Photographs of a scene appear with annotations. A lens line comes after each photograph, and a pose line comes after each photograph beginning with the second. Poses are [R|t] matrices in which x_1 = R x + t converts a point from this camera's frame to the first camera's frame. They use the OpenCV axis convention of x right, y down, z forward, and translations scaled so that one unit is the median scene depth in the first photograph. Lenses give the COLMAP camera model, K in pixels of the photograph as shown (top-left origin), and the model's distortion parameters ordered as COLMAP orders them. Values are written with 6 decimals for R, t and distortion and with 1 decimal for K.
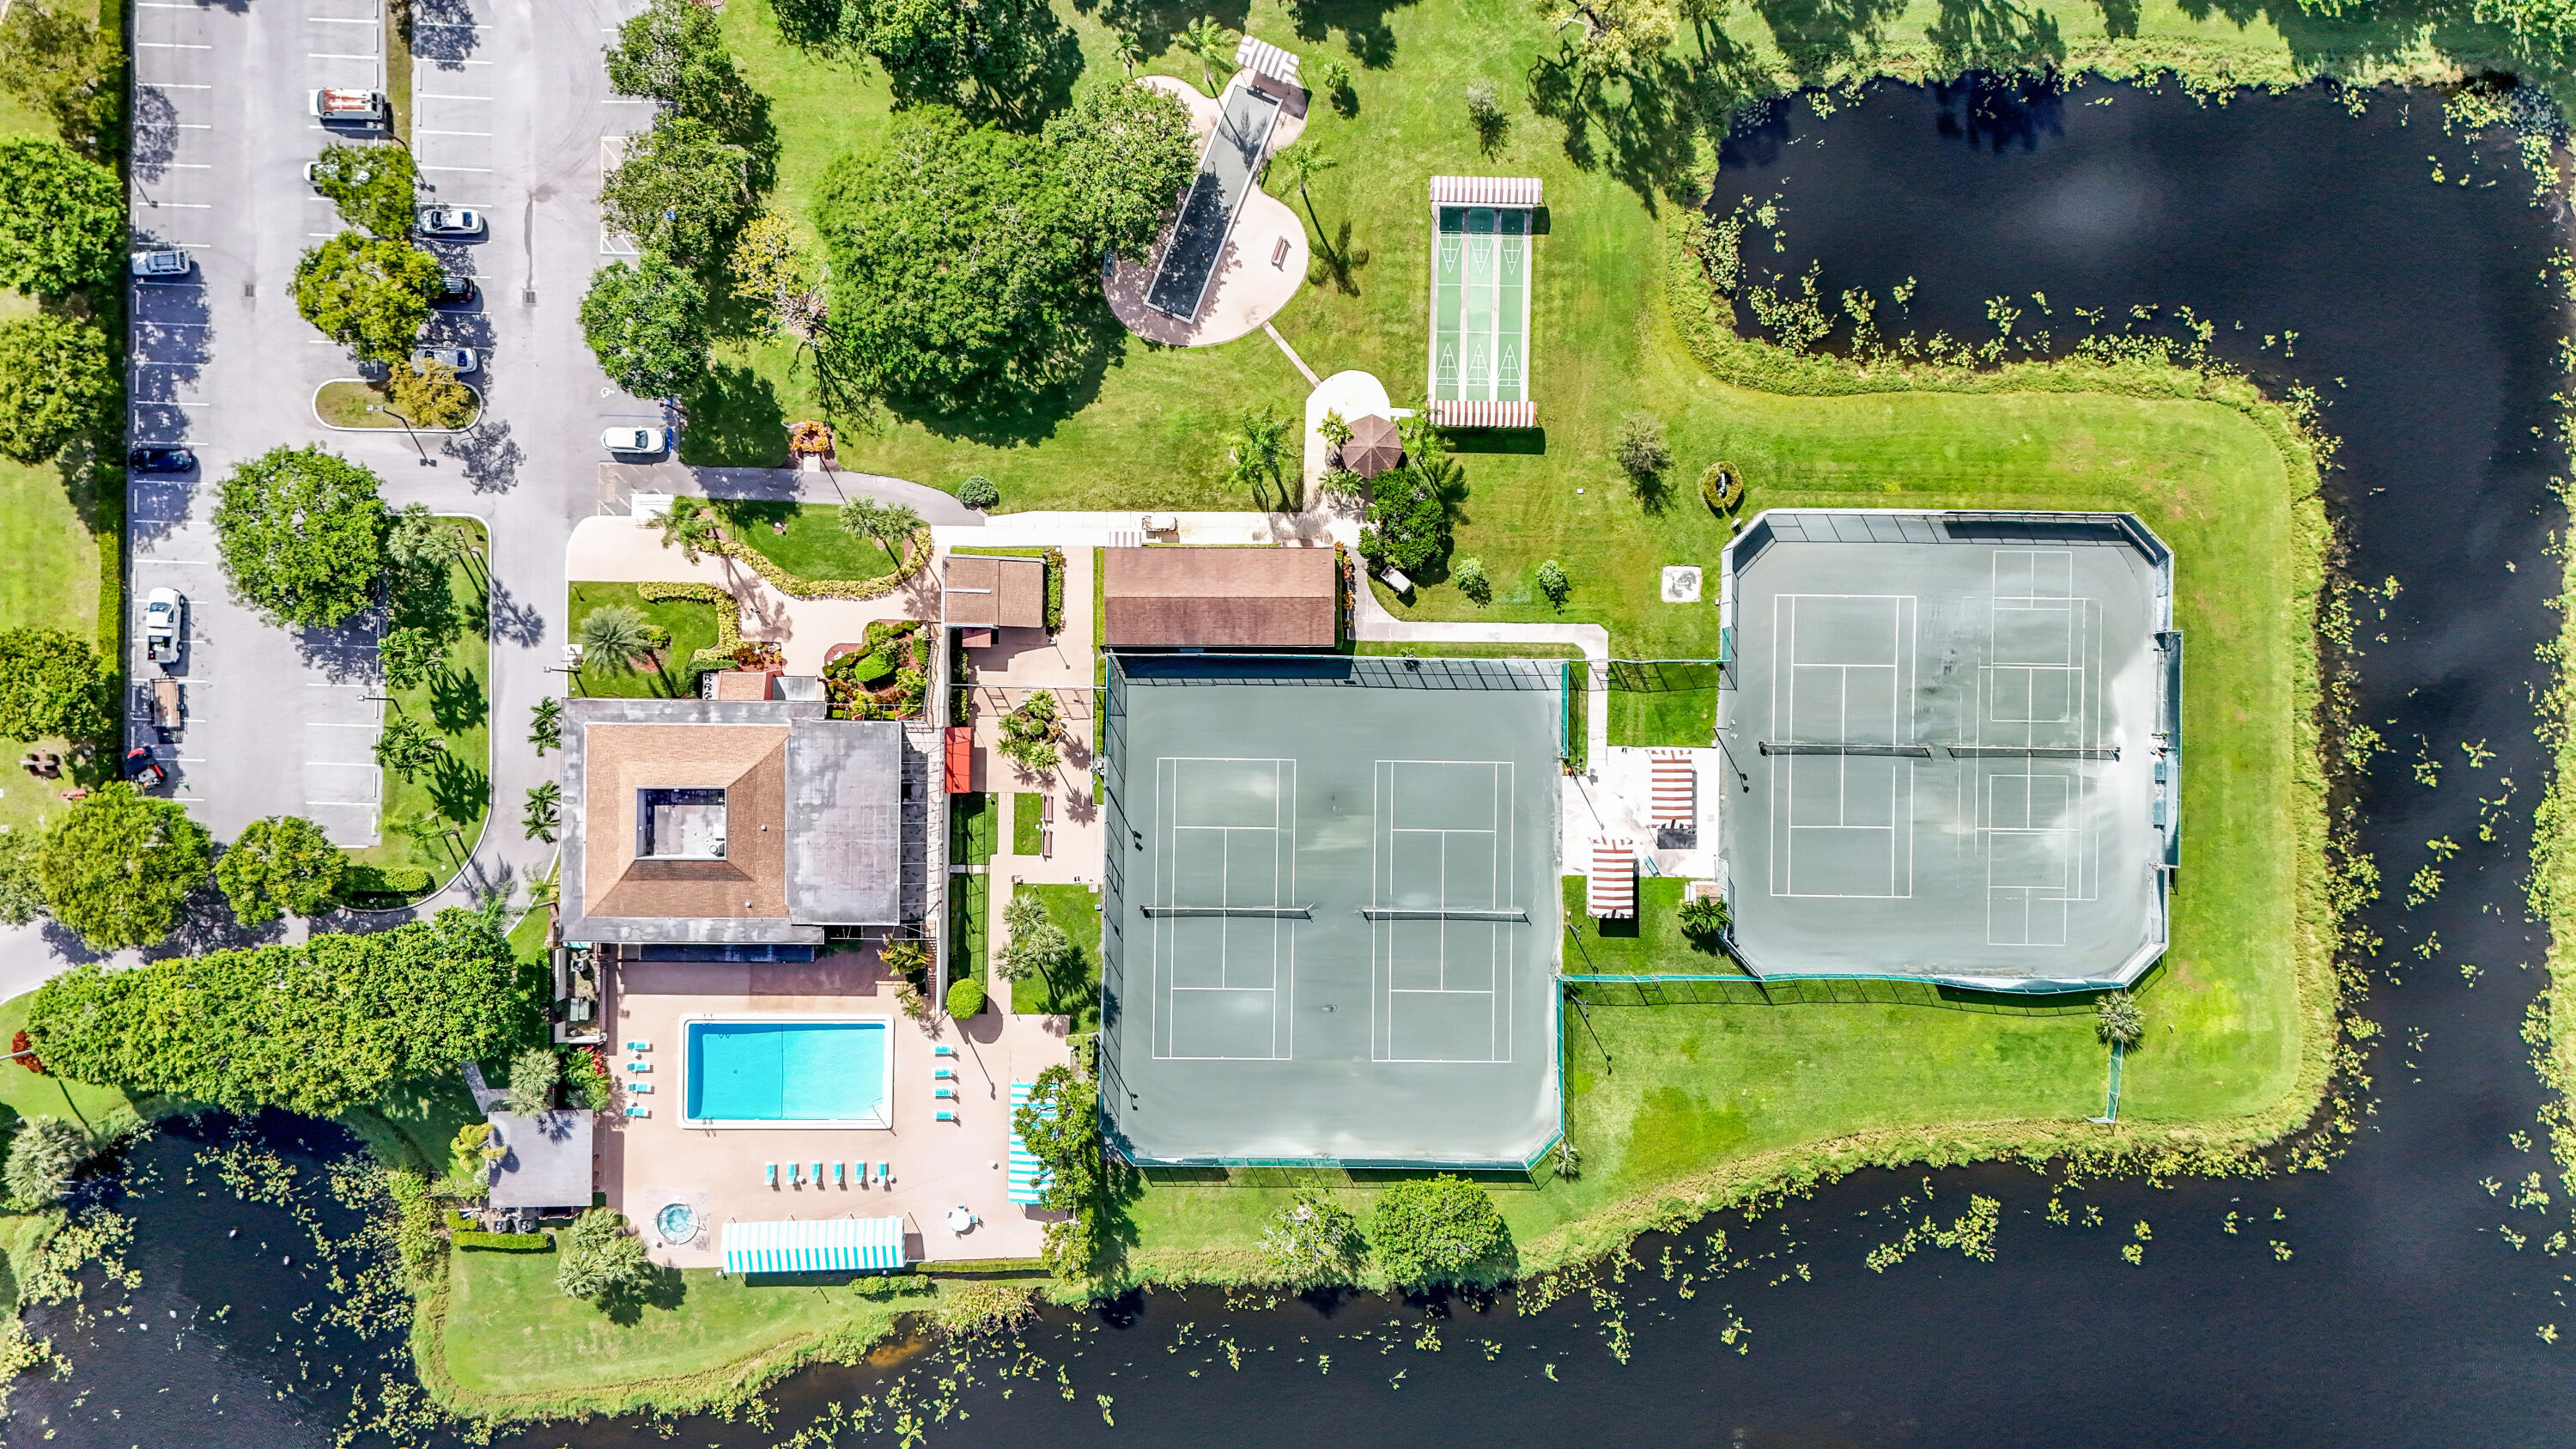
lens RADIAL K [[1919.6, 0, 1277.0], [0, 1919.6, 725.1], [0, 0, 1]] dist [0.061961, -0.079629]
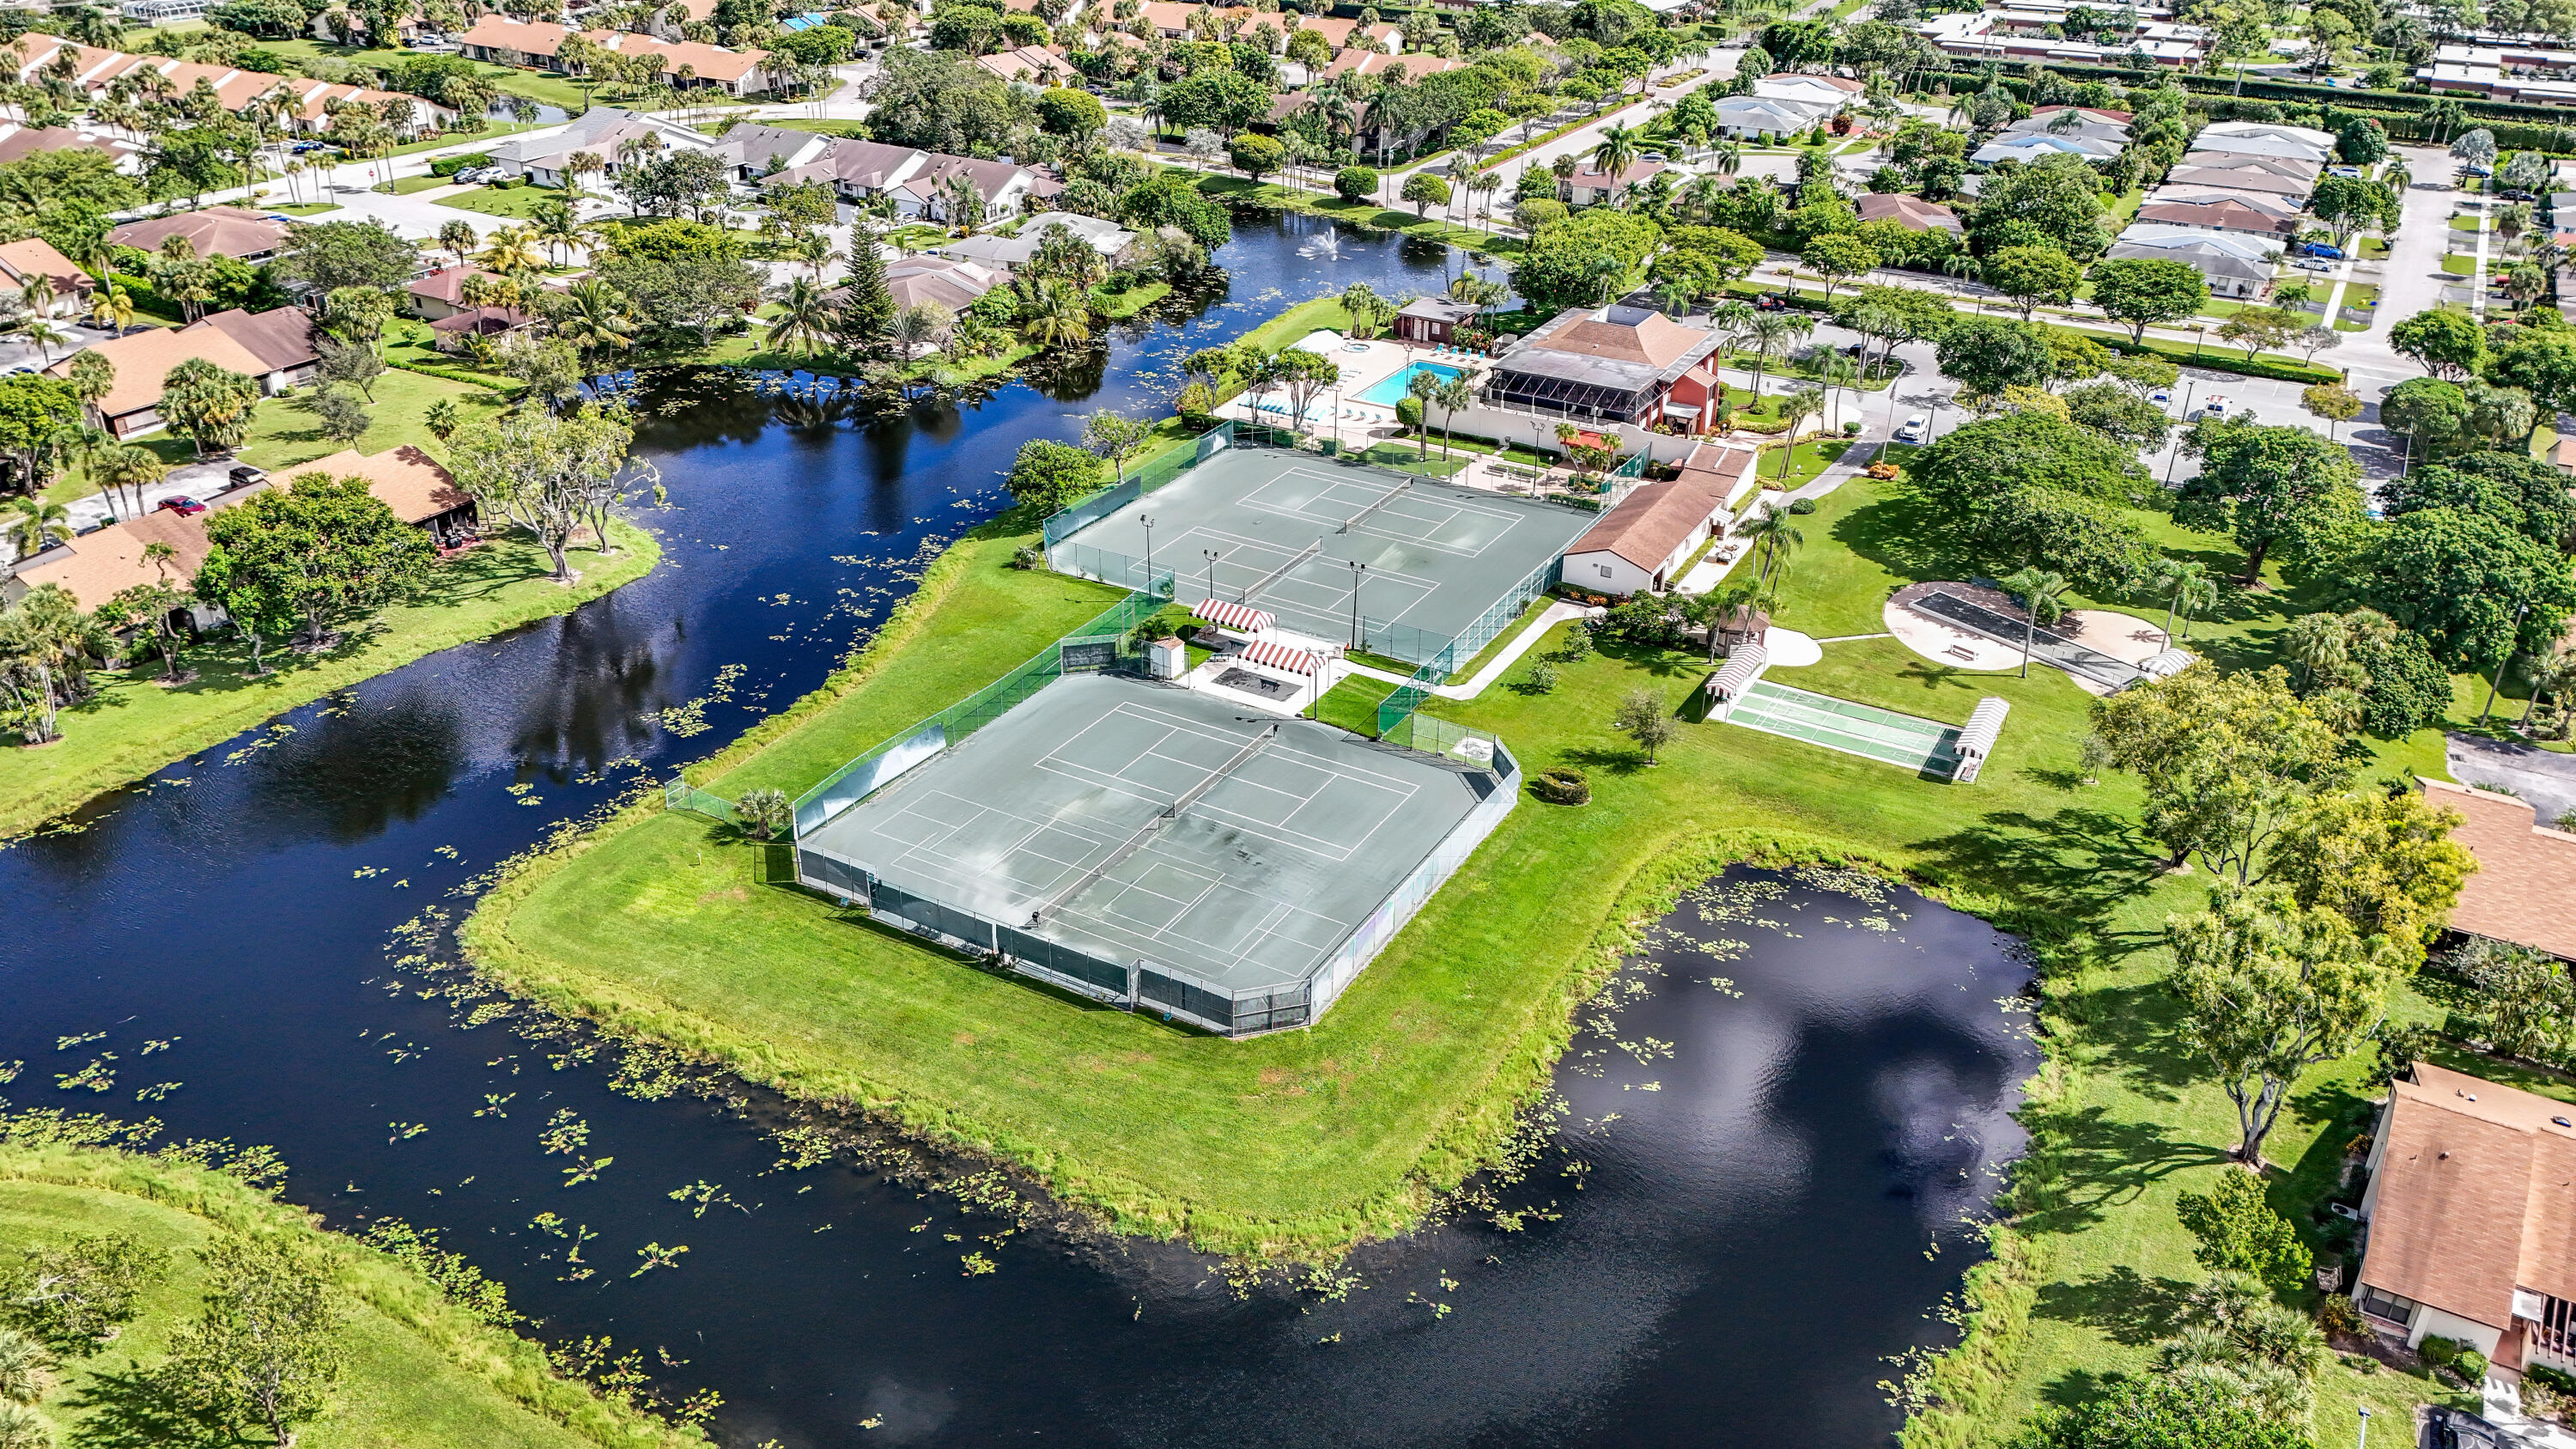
lens RADIAL K [[1919.6, 0, 1277.0], [0, 1919.6, 725.1], [0, 0, 1]] dist [0.061961, -0.079629]
pose [[-0.486921, 0.383278, -0.784860, 0.934830], [-0.872813, -0.247699, 0.420525, -0.358008], [-0.033231, 0.889800, 0.455140, 0.593516]]
